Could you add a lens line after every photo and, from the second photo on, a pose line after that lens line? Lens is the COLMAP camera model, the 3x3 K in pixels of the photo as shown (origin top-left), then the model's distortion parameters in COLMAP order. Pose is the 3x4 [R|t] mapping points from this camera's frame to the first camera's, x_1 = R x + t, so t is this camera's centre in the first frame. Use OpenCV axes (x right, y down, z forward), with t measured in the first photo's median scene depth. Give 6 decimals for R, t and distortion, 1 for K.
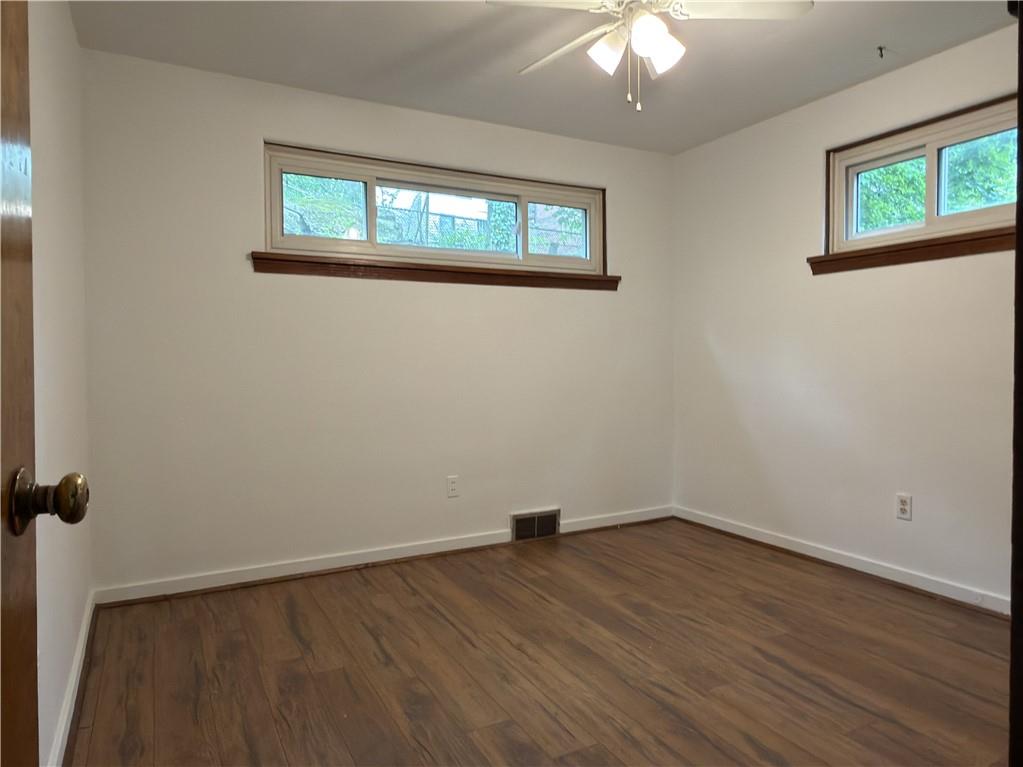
lens RADIAL K [[662.4, 0, 511.4], [0, 662.4, 382.2], [0, 0, 1]] dist [0.000869, -0.001665]
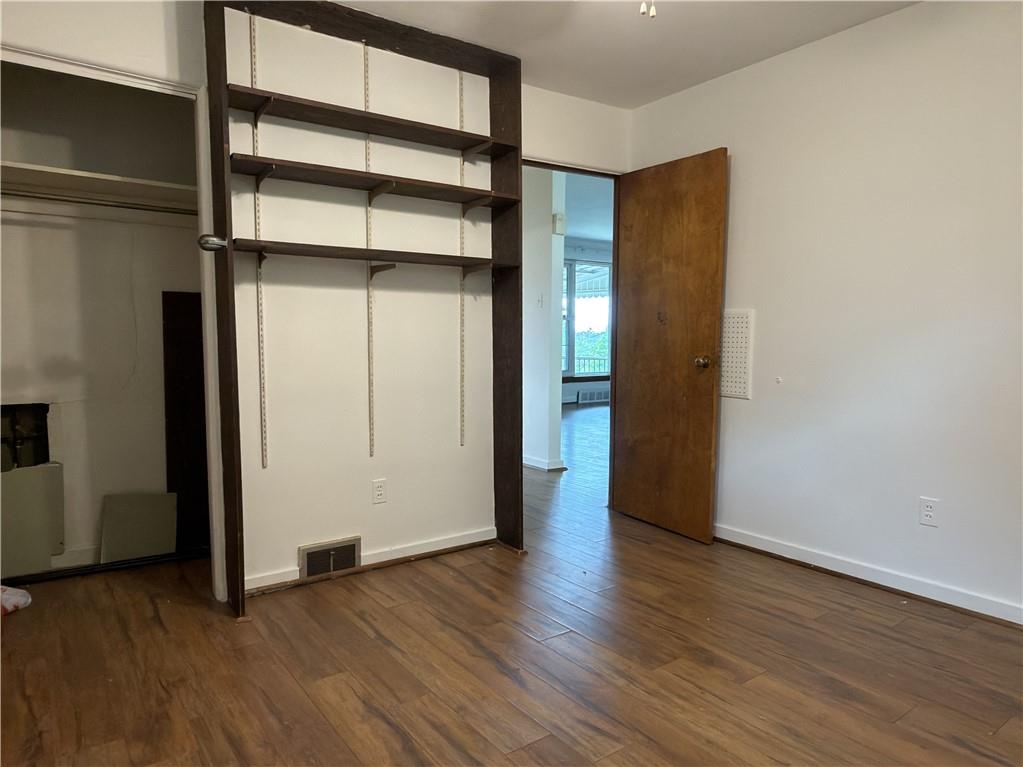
lens RADIAL K [[662.4, 0, 511.3], [0, 662.4, 386.7], [0, 0, 1]] dist [0.000869, -0.001665]
pose [[-0.990479, 0.012703, -0.137074, 0.469304], [-0.001289, 0.994834, 0.101505, -0.059655], [0.137655, 0.100715, -0.985346, 1.833524]]
